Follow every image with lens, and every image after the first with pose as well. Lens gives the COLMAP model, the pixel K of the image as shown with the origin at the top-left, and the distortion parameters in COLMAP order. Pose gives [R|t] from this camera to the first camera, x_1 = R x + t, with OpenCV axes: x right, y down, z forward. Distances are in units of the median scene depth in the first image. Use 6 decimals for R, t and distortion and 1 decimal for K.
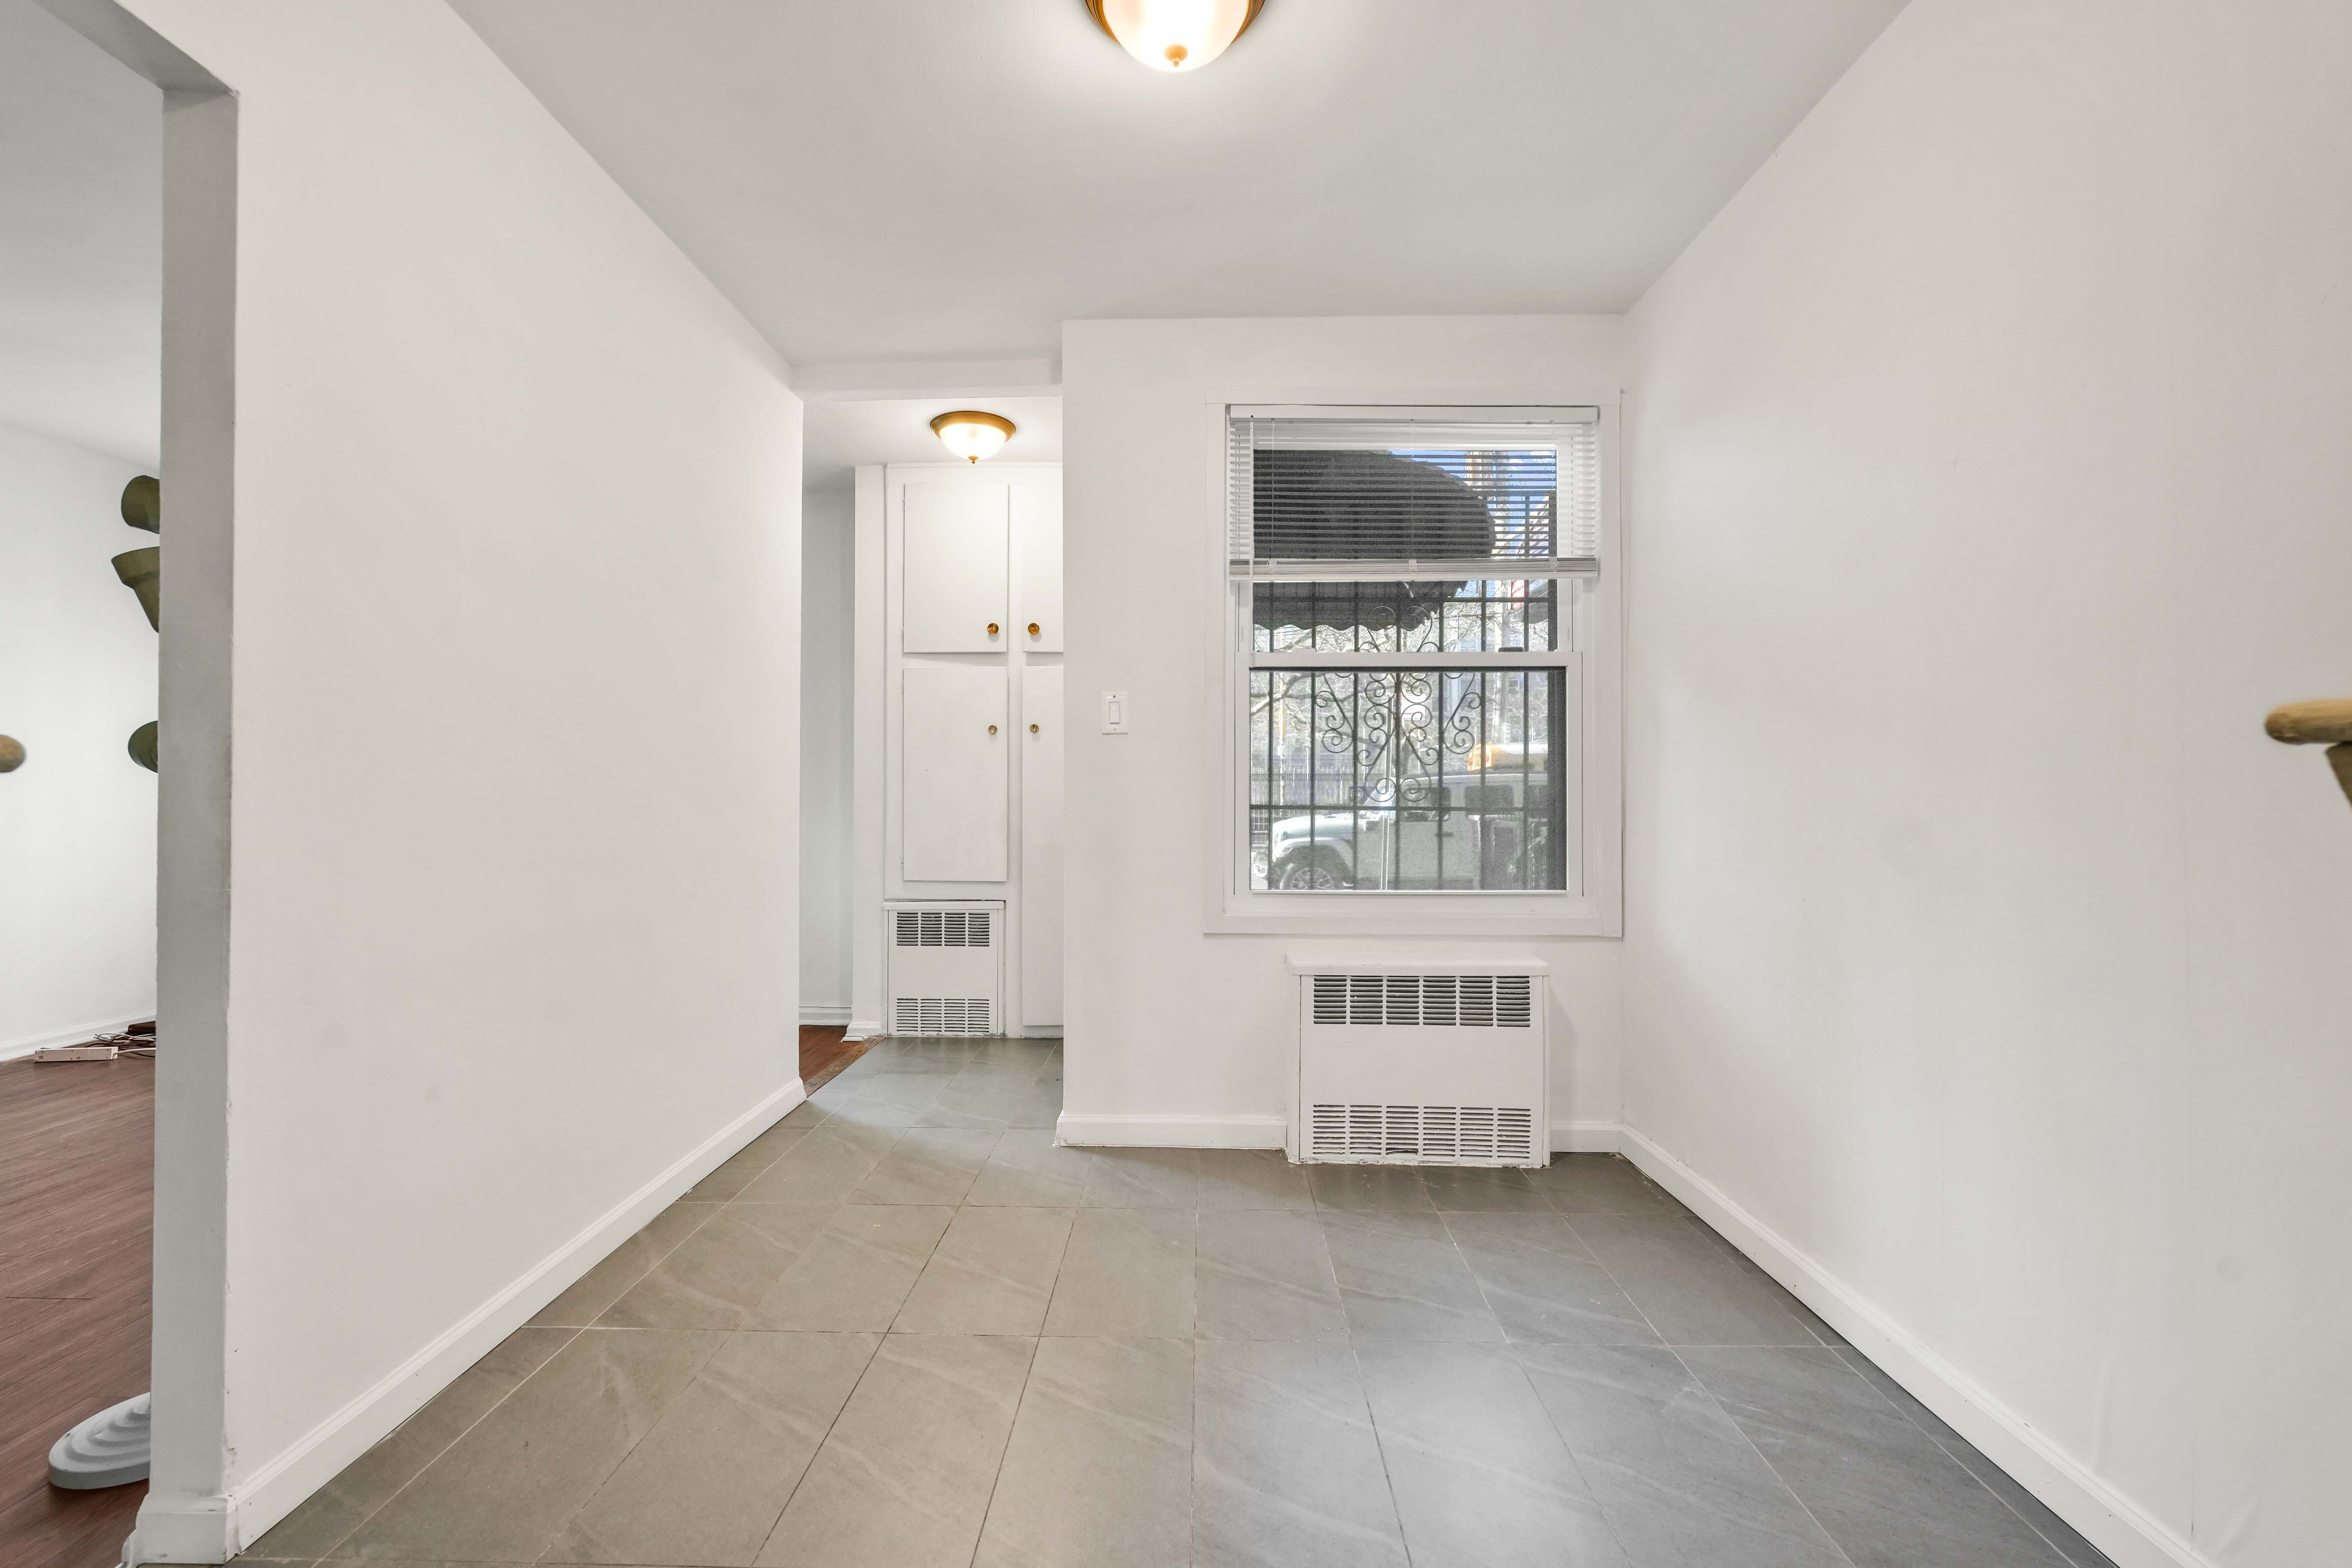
lens RADIAL K [[1032.9, 0, 1176.3], [0, 1032.9, 789.3], [0, 0, 1]] dist [-0.014563, 0.007496]
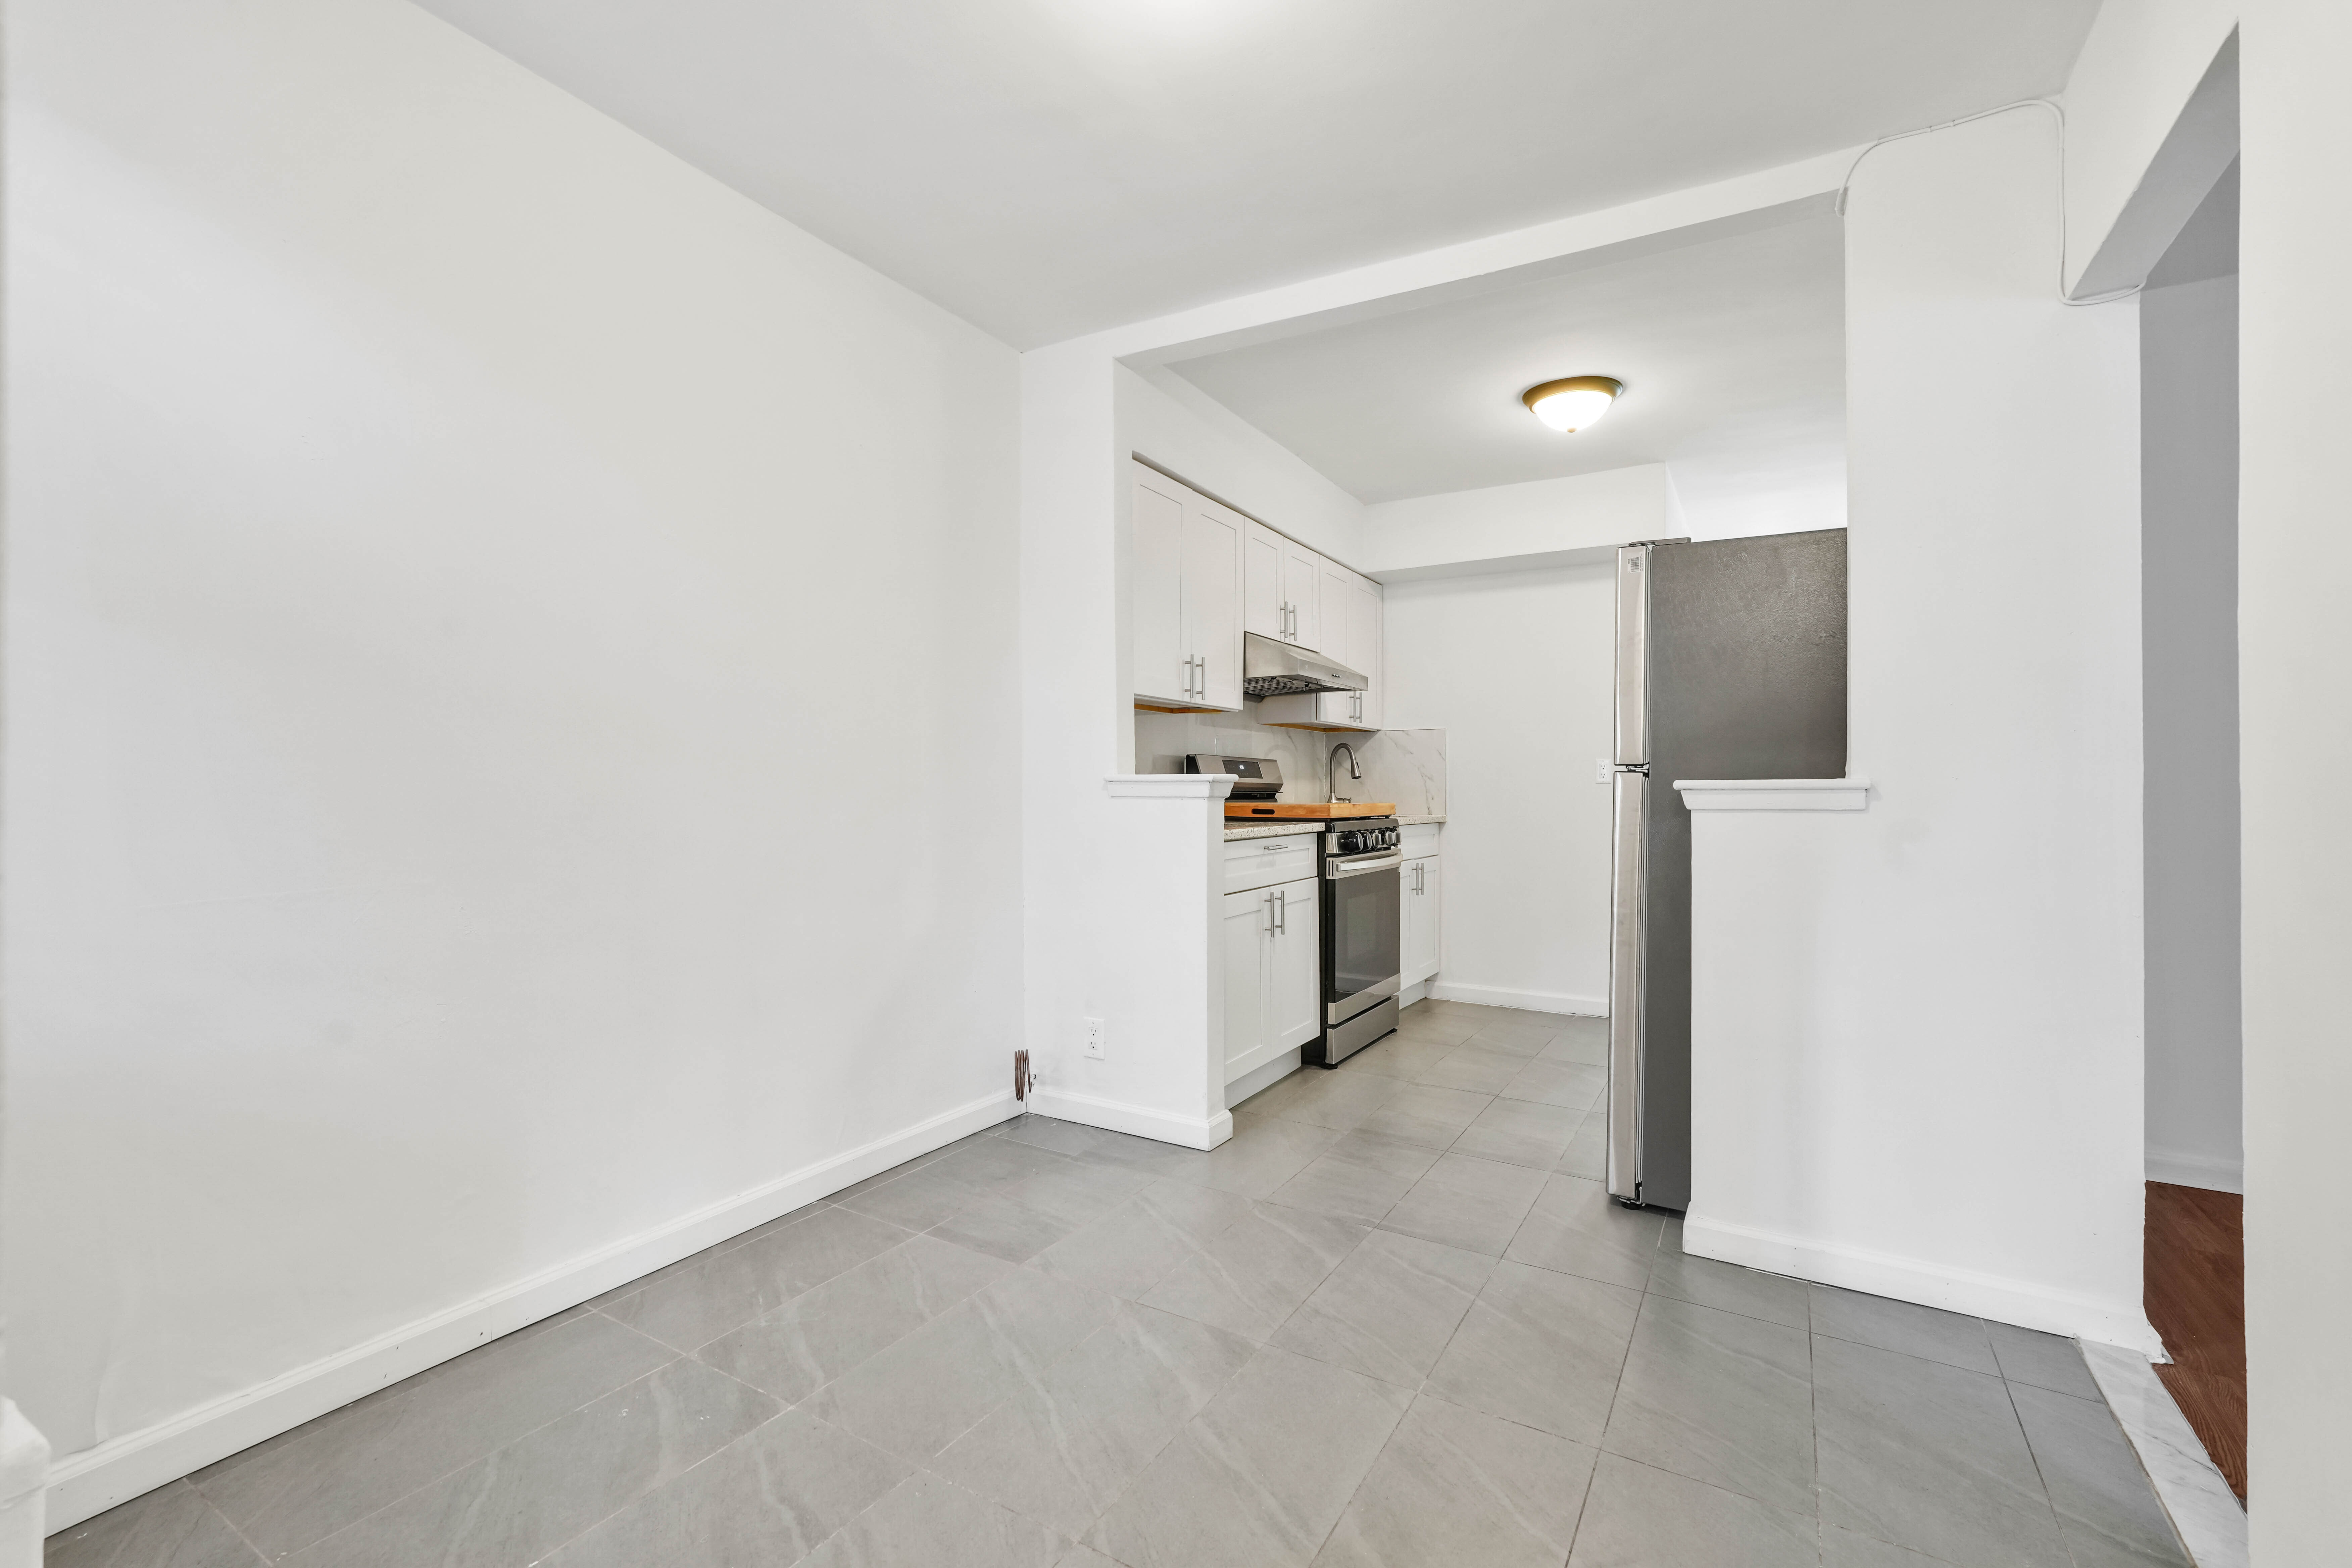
lens RADIAL K [[1032.9, 0, 1166.6], [0, 1032.9, 763.1], [0, 0, 1]] dist [-0.014563, 0.007496]
pose [[-0.870297, 0.007509, 0.492469, -0.263041], [-0.006186, 0.999638, -0.026174, 0.000452], [-0.492488, -0.025825, -0.869936, 1.062944]]
